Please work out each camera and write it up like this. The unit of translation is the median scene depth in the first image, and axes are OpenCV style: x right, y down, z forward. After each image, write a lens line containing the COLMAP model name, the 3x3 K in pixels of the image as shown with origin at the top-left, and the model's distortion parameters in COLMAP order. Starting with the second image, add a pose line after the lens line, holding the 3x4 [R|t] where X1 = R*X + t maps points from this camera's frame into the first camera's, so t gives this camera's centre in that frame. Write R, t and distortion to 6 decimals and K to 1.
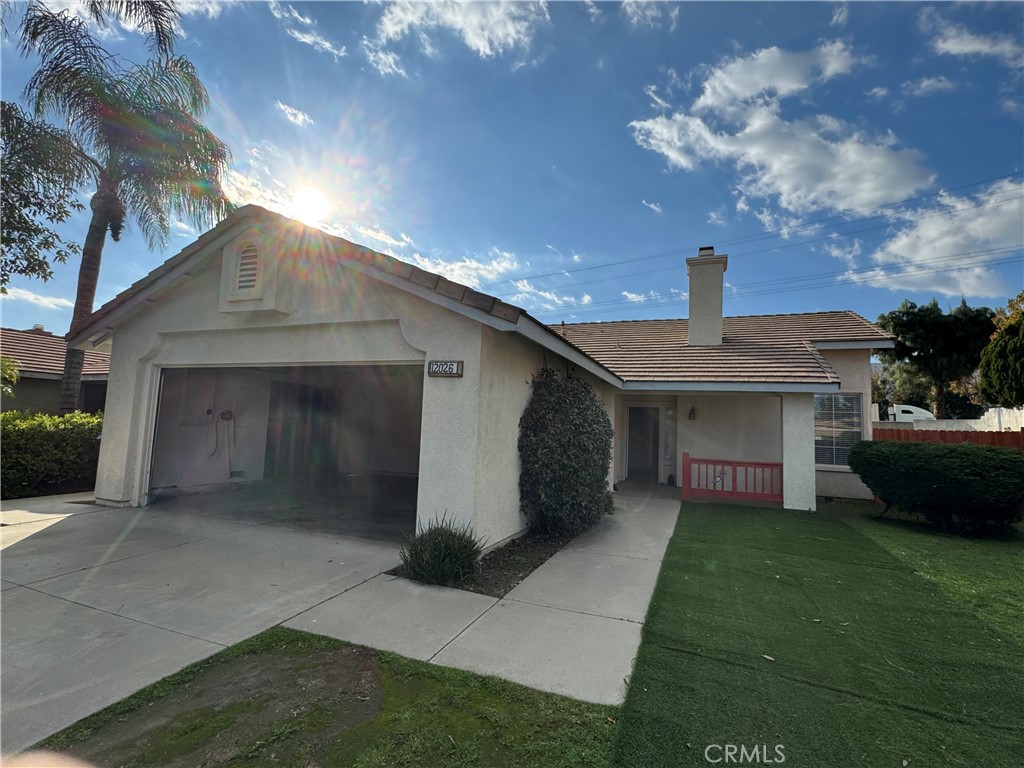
lens RADIAL K [[484.0, 0, 508.6], [0, 484.0, 382.6], [0, 0, 1]] dist [-0.002934, -0.000210]
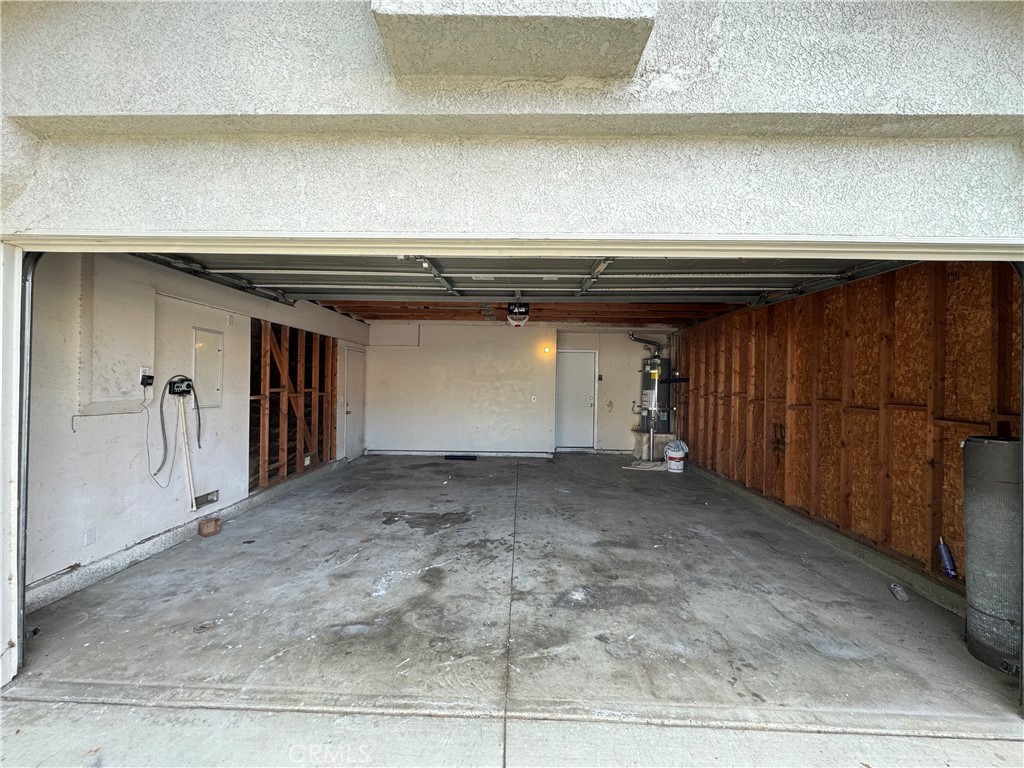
lens RADIAL K [[404.6, 0, 513.6], [0, 404.6, 382.7], [0, 0, 1]] dist [-0.001228, 0.000029]
pose [[0.937474, -0.020545, 0.347448, -0.432411], [-0.013497, 0.995359, 0.095275, 0.022131], [-0.347793, -0.094008, 0.932846, 0.534453]]
